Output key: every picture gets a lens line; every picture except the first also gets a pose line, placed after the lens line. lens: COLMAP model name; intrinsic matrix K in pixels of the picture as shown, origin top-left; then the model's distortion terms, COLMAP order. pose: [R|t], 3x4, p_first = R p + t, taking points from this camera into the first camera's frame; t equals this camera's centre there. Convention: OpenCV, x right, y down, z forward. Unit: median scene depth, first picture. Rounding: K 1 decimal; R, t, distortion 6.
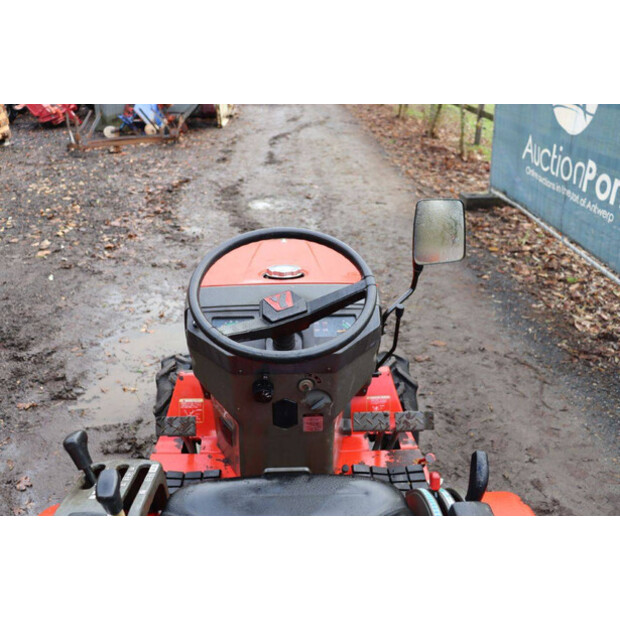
lens RADIAL K [[552.0, 0, 308.0], [0, 552.0, 316.0], [0, 0, 1]] dist [-0.112139, 0.092480]
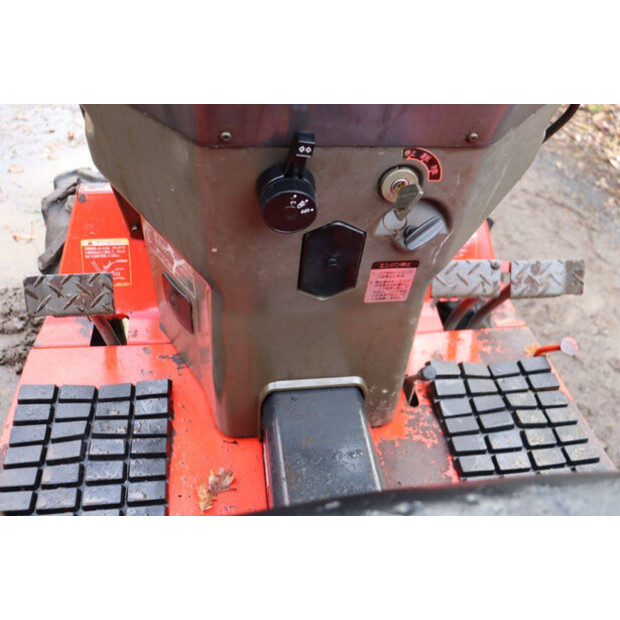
lens RADIAL K [[552.0, 0, 308.2], [0, 552.0, 310.8], [0, 0, 1]] dist [-0.112139, 0.092480]
pose [[0.993874, -0.016320, 0.109304, -0.059725], [-0.010883, 0.969776, 0.243755, 0.066126], [-0.109979, -0.243451, 0.963658, 0.348950]]
